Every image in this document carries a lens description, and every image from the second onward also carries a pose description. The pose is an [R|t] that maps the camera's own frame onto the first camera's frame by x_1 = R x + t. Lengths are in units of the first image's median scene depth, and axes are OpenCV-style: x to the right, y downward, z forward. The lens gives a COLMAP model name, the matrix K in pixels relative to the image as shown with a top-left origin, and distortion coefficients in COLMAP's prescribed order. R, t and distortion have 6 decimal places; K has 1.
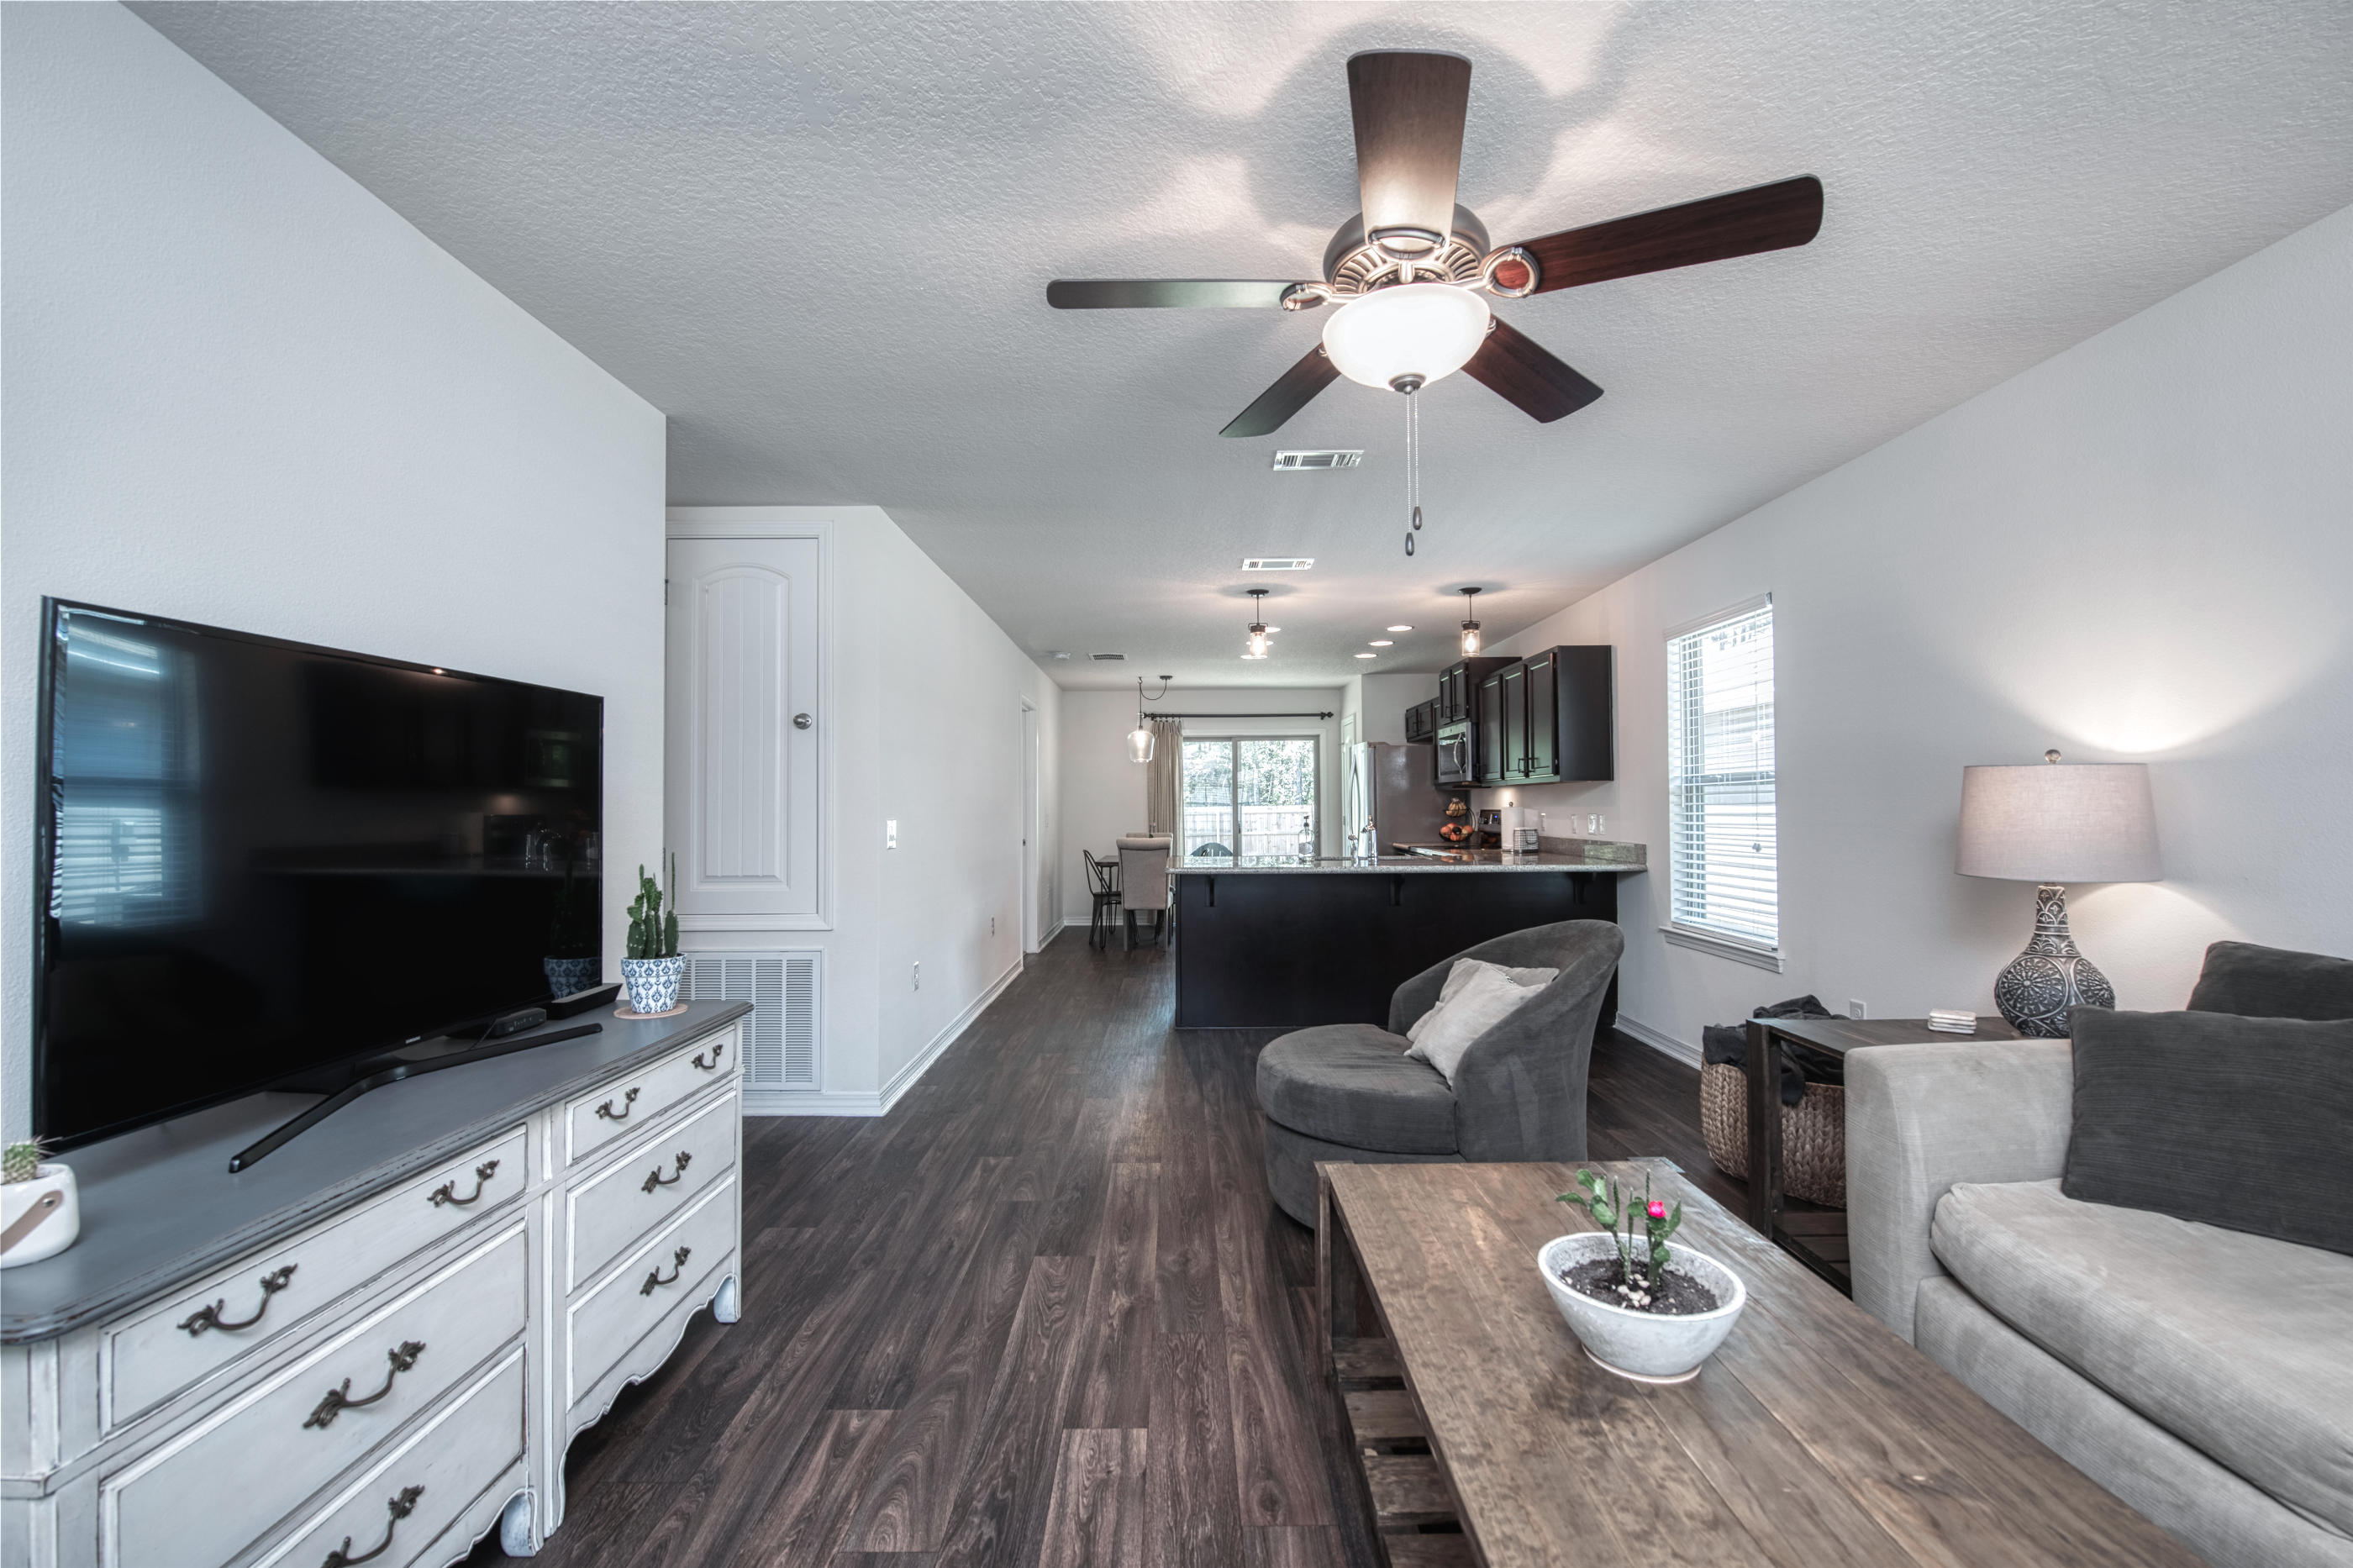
lens RADIAL K [[1014.0, 0, 1166.5], [0, 1014.0, 789.7], [0, 0, 1]] dist [-0.002181, -0.006603]
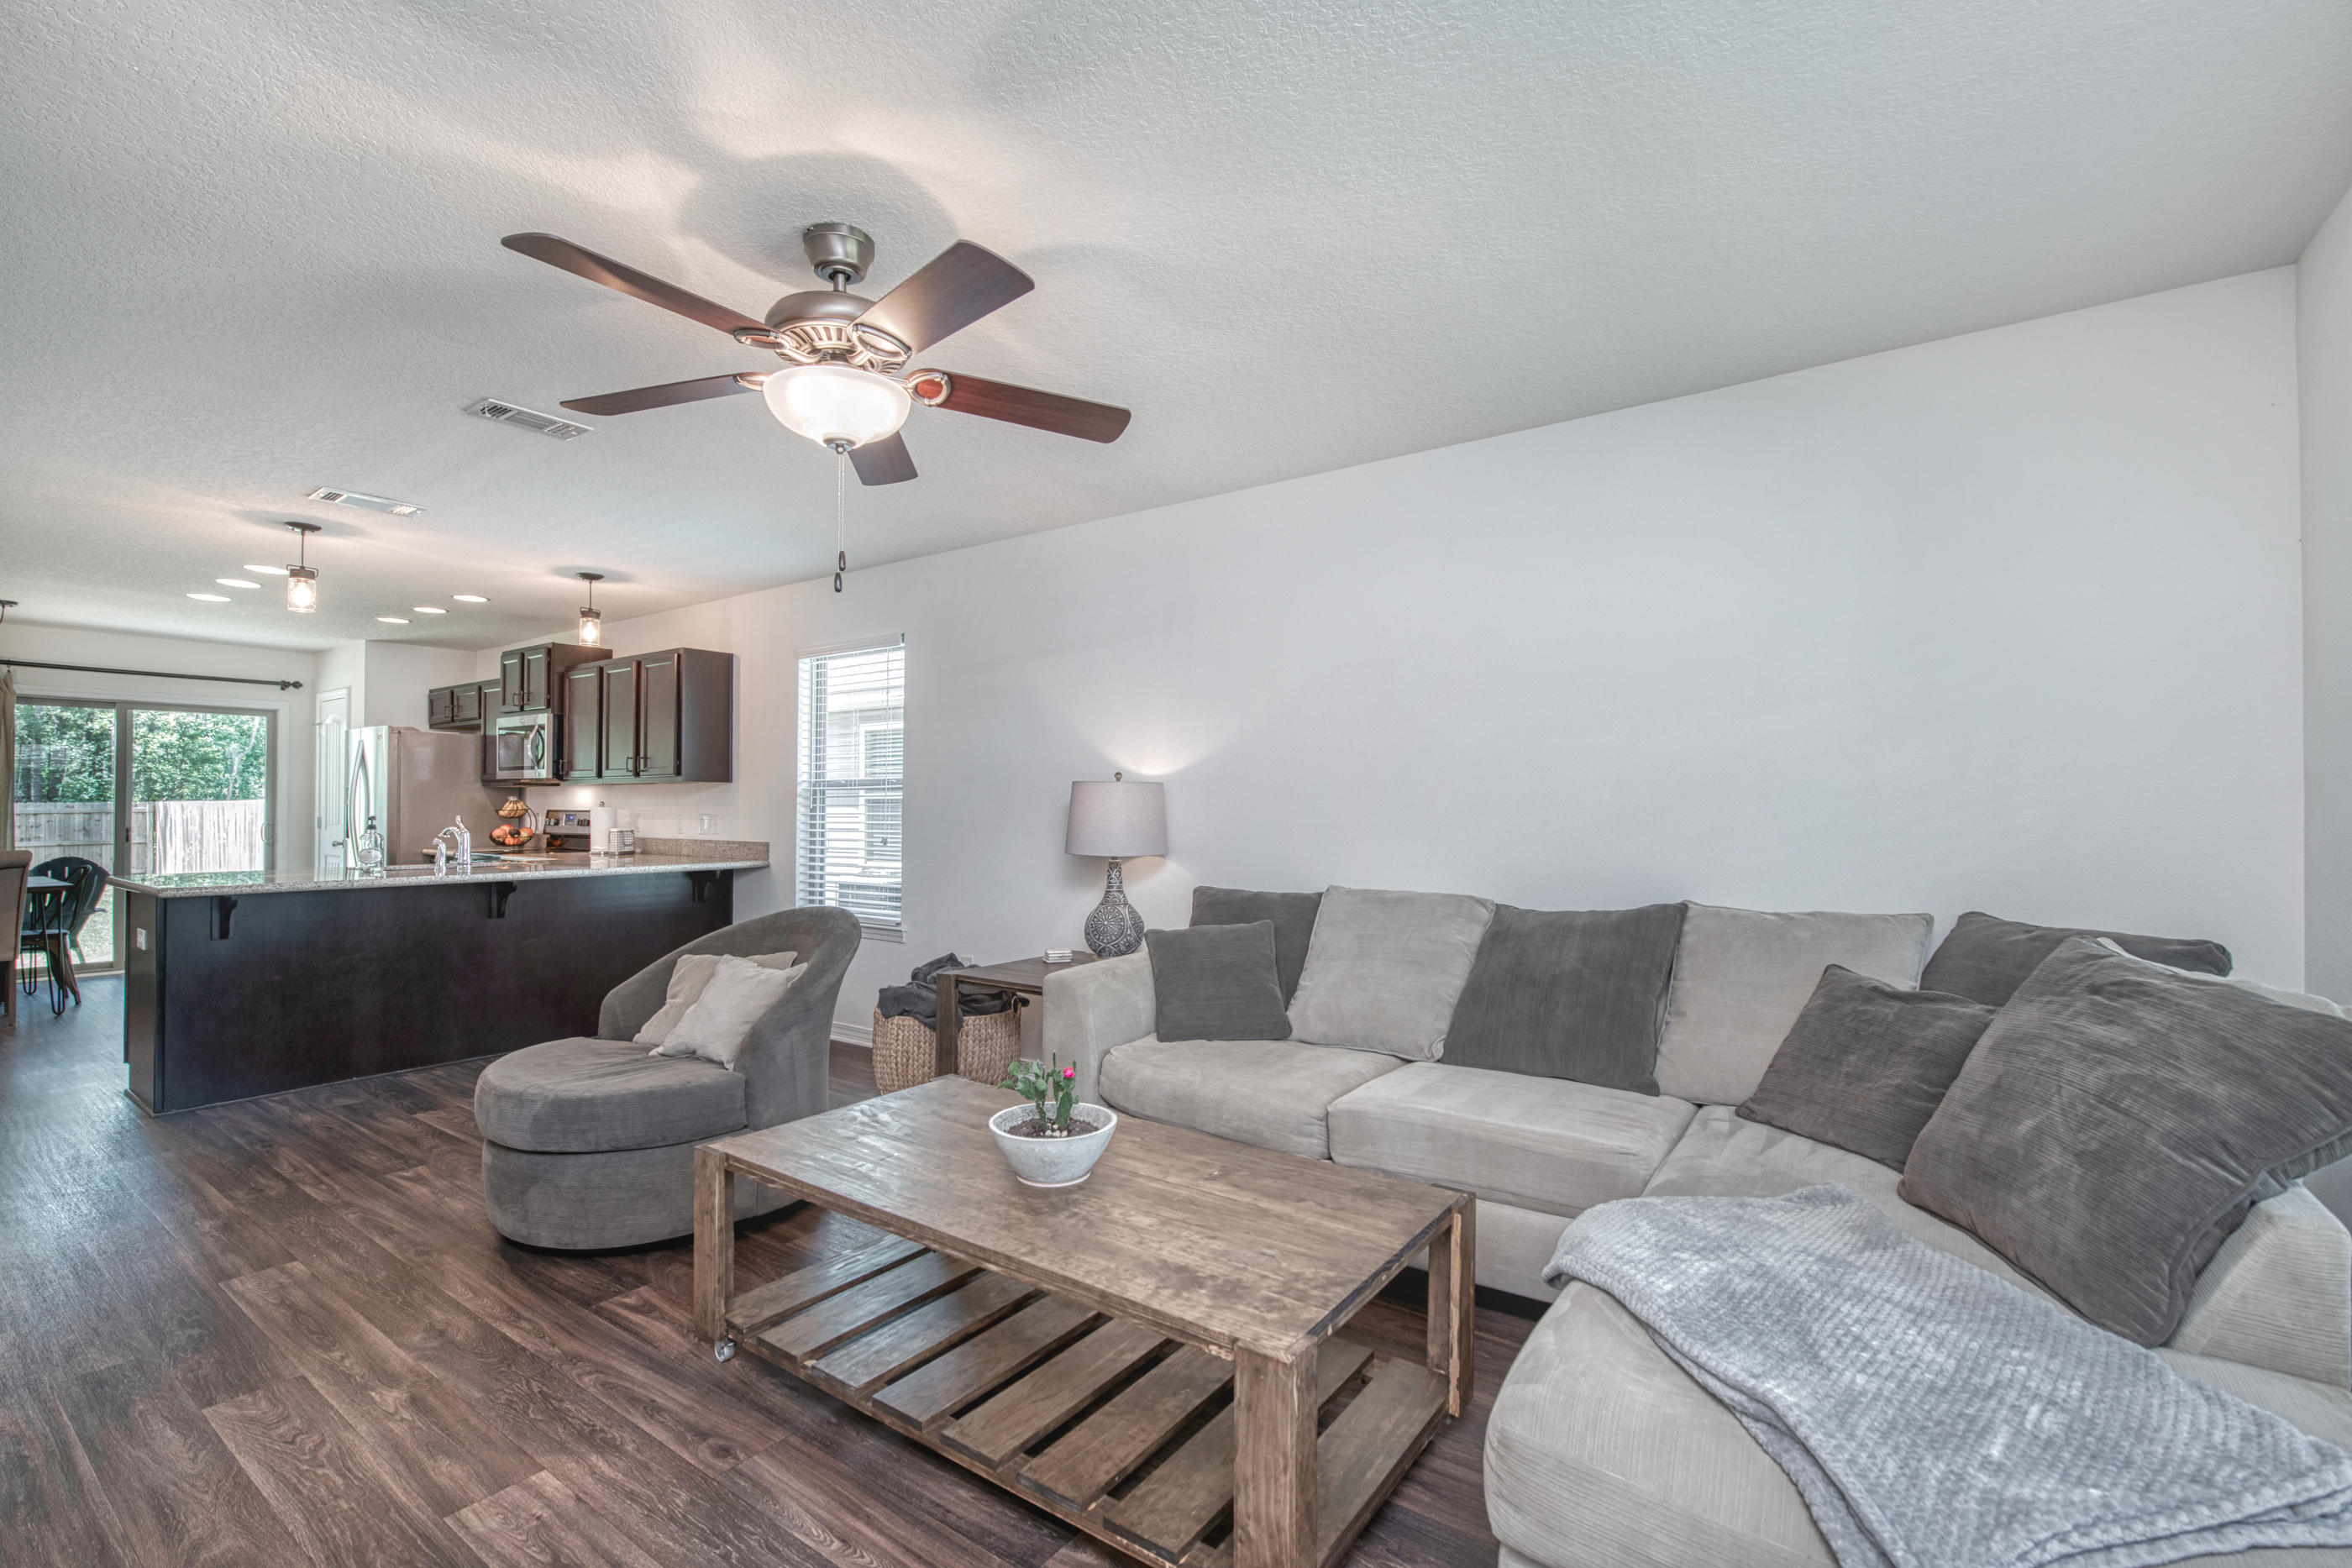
lens RADIAL K [[1042.4, 0, 1186.4], [0, 1042.4, 801.5], [0, 0, 1]] dist [0.000186, -0.006770]
pose [[0.575742, 0.010960, 0.817558, -0.385018], [-0.019793, 0.999804, 0.000536, 0.001835], [-0.817392, -0.016490, 0.575846, -0.020817]]
